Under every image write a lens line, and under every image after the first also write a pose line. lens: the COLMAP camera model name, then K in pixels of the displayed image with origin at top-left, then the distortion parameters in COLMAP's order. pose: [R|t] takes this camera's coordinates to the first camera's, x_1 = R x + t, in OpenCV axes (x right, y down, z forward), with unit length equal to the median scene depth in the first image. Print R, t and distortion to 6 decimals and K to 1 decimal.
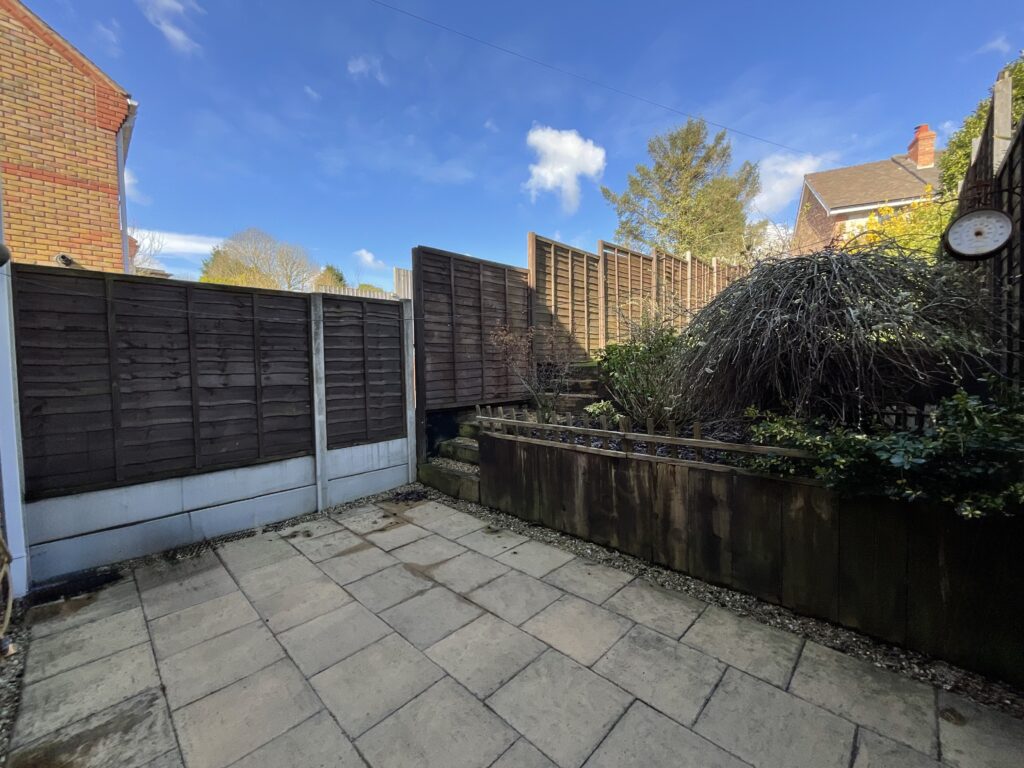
lens RADIAL K [[417.3, 0, 510.6], [0, 417.3, 382.7], [0, 0, 1]] dist [-0.002395, 0.000303]
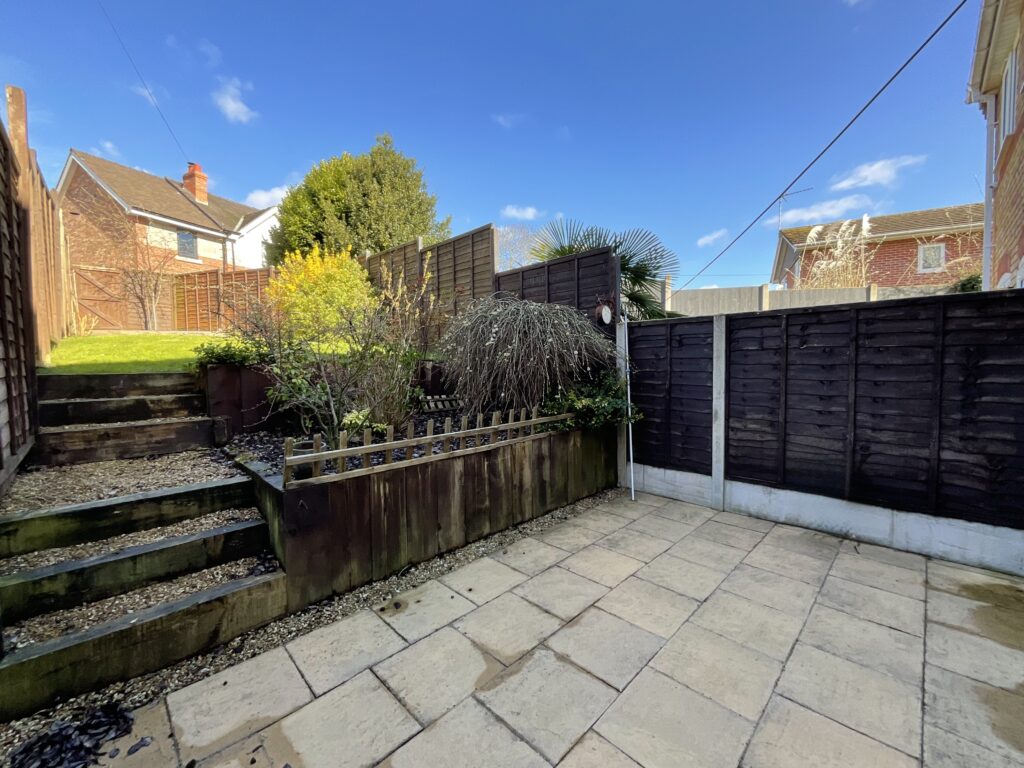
lens RADIAL K [[417.3, 0, 510.6], [0, 417.3, 382.7], [0, 0, 1]] dist [-0.002395, 0.000303]
pose [[0.016831, -0.026078, 0.999518, -0.856840], [0.056460, 0.998090, 0.025090, -0.023464], [-0.998263, 0.056011, 0.018271, 0.930206]]
